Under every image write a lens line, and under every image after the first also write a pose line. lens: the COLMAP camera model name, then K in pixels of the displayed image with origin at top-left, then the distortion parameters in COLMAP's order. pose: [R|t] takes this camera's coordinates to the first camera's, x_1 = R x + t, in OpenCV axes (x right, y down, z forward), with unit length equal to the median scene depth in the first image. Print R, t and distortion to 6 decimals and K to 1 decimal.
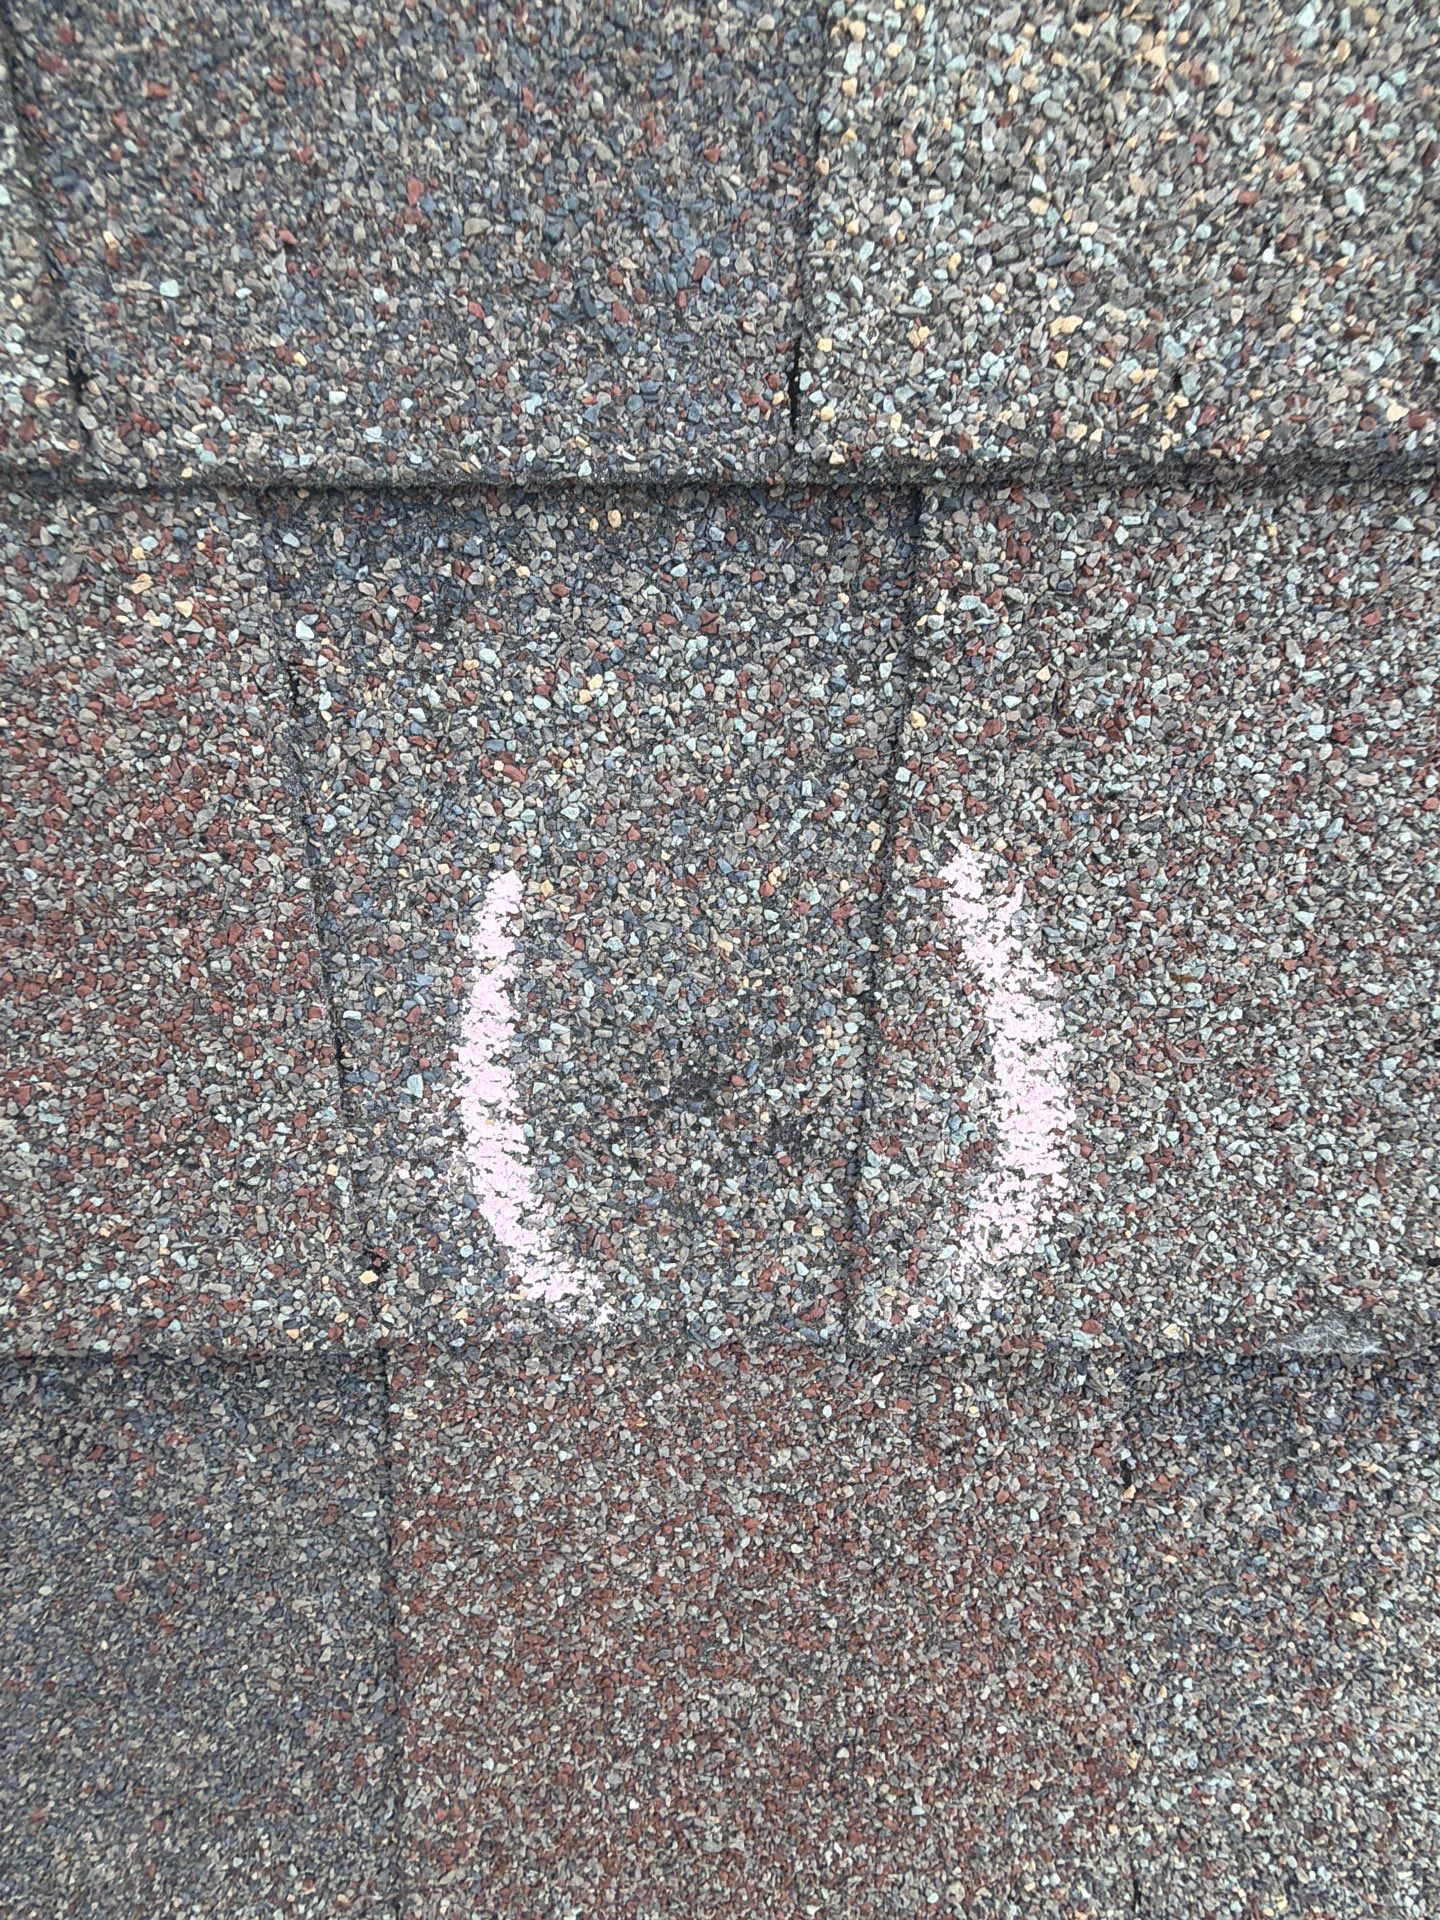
lens RADIAL K [[771.8, 0, 725.8], [0, 771.8, 960.1], [0, 0, 1]] dist [0.004044, -0.000924]
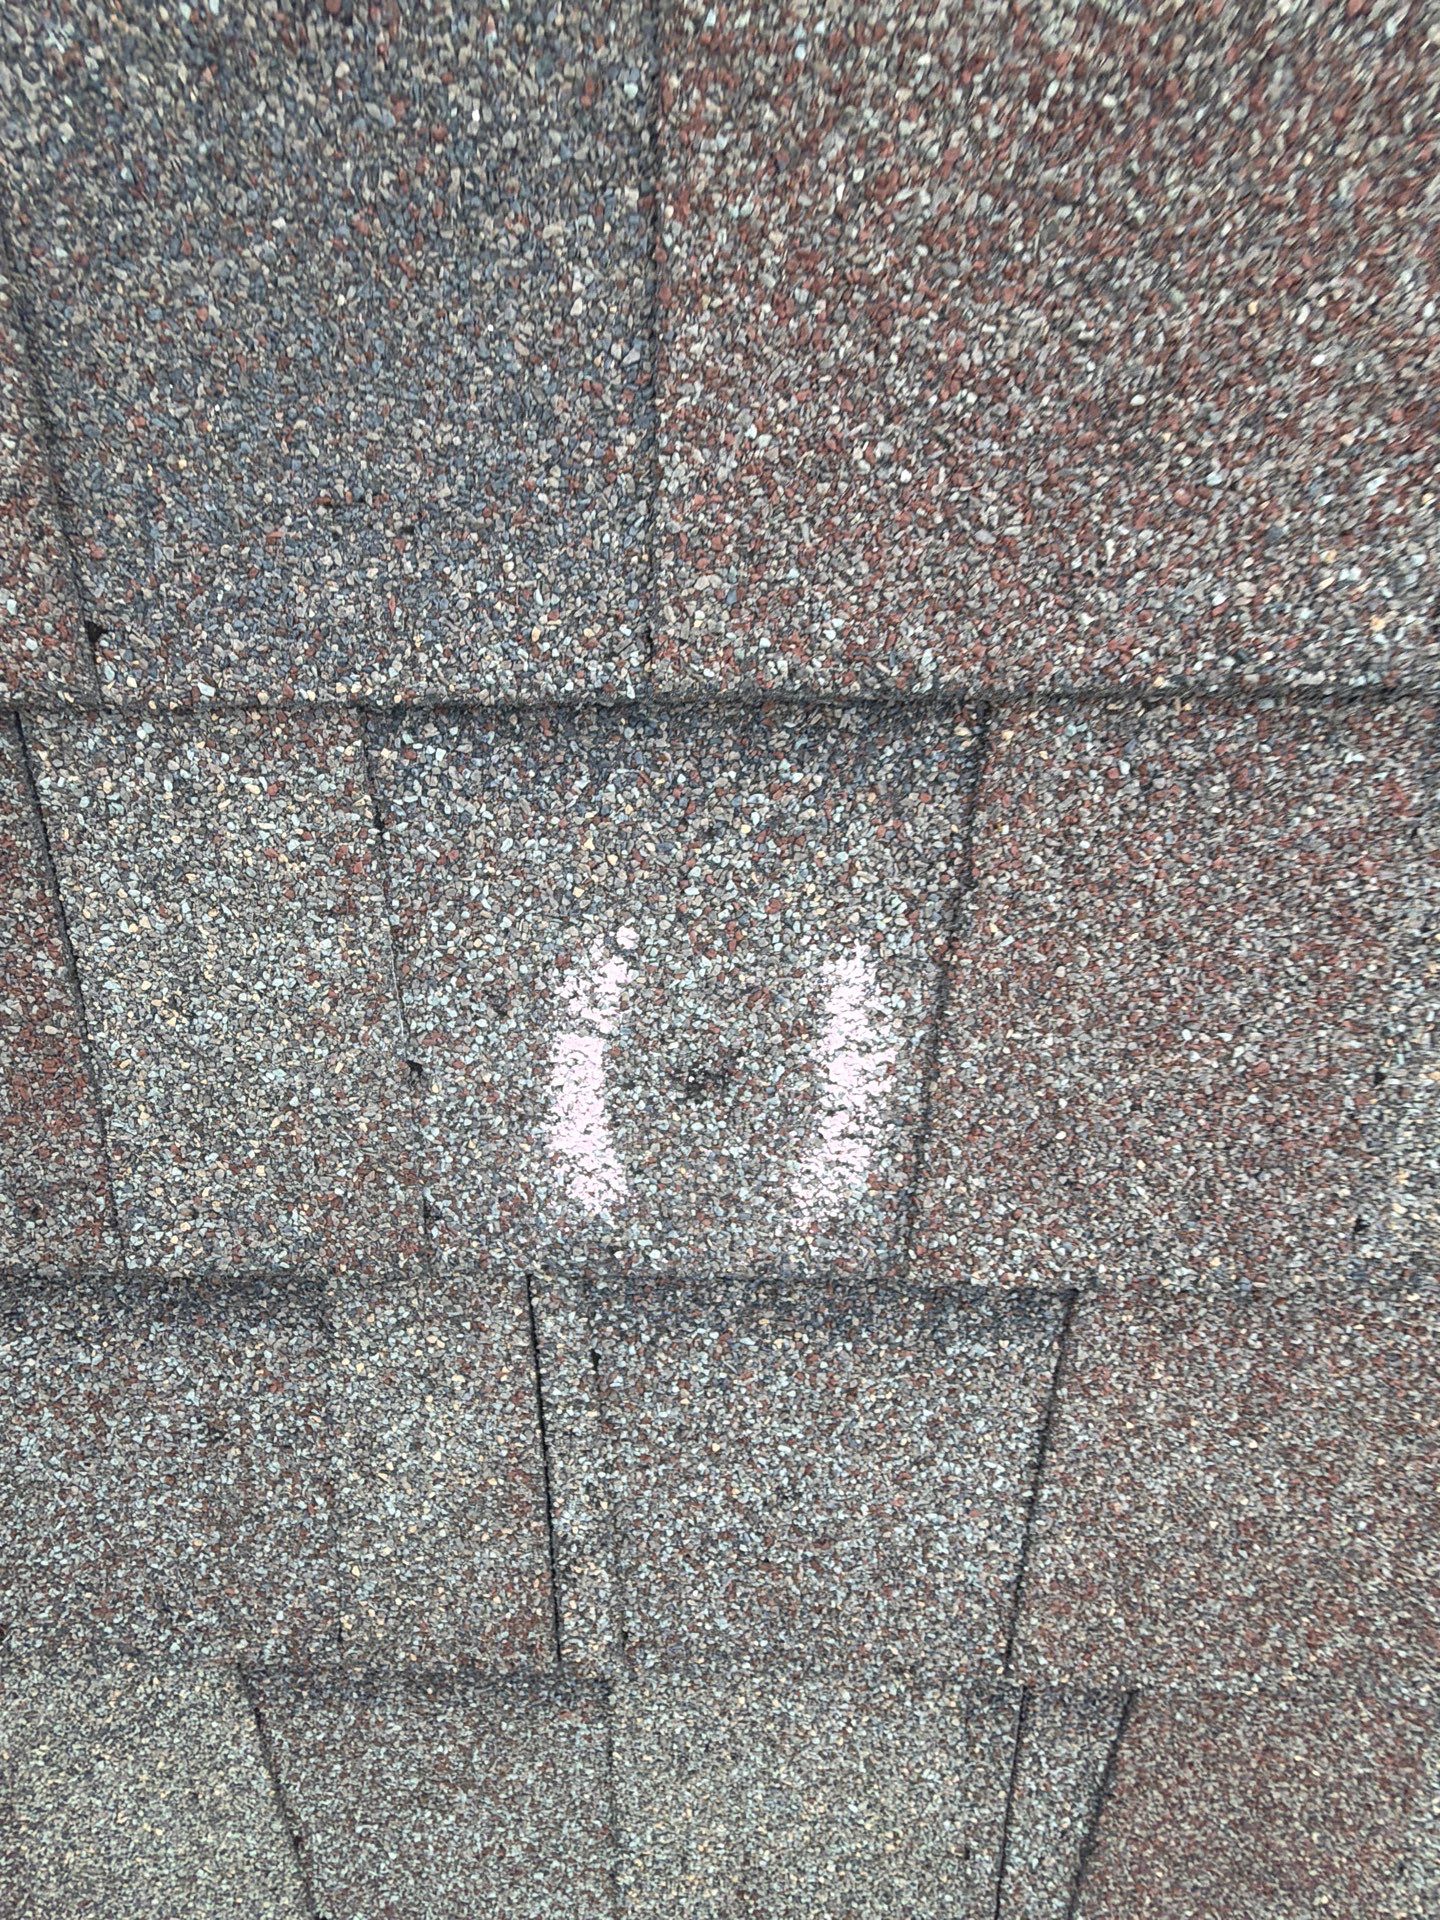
lens RADIAL K [[771.8, 0, 716.2], [0, 771.8, 958.8], [0, 0, 1]] dist [0.004044, -0.000924]
pose [[0.999654, 0.000597, -0.026302, -0.324250], [0.001483, 0.996874, 0.078994, 1.604584], [0.026267, -0.079005, 0.996528, 0.015815]]
